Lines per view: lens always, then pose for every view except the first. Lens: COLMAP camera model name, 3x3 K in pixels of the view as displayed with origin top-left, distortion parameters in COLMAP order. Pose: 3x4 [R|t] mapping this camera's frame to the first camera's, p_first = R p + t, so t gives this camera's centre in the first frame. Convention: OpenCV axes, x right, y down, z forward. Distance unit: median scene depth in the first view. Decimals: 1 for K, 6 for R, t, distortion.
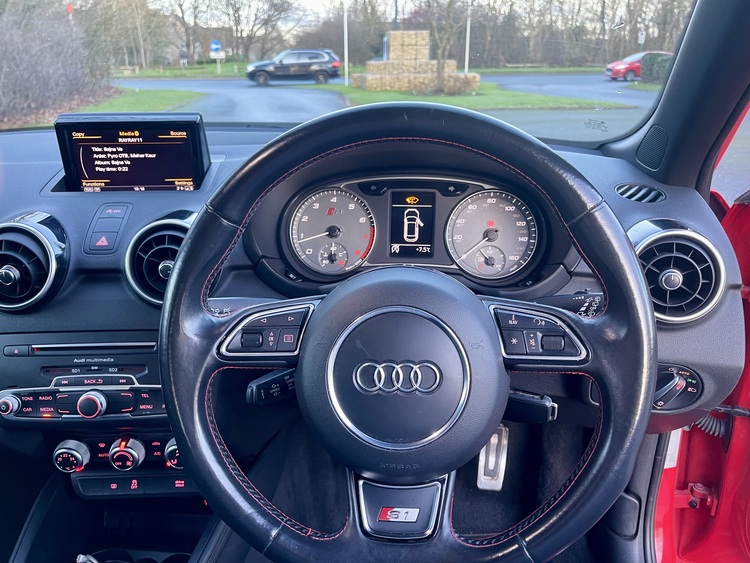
lens RADIAL K [[547.9, 0, 376.4], [0, 547.9, 280.9], [0, 0, 1]] dist [-0.008990, -0.005057]
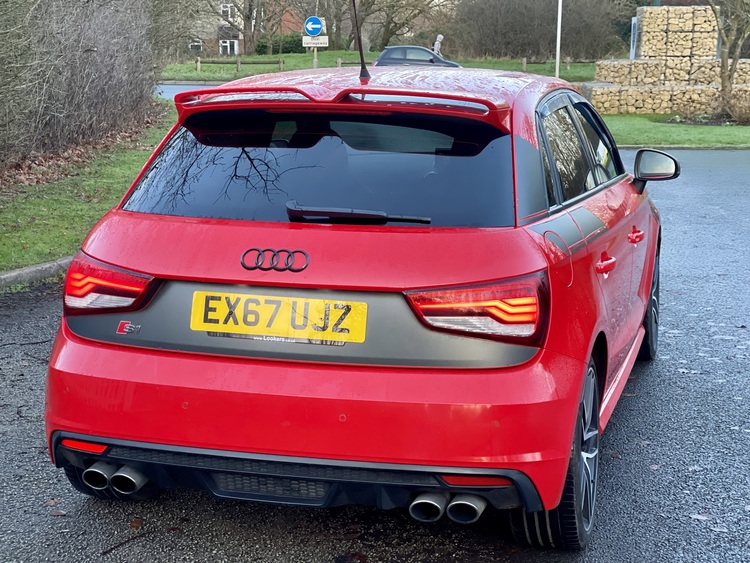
lens RADIAL K [[1396.8, 0, 374.8], [0, 1396.8, 281.0], [0, 0, 1]] dist [0.276652, 0.000000]
pose [[0.983321, 0.045253, -0.176157, 0.025402], [-0.081017, 0.976136, -0.201482, 0.116118], [0.162836, 0.212393, 0.963522, -0.354202]]
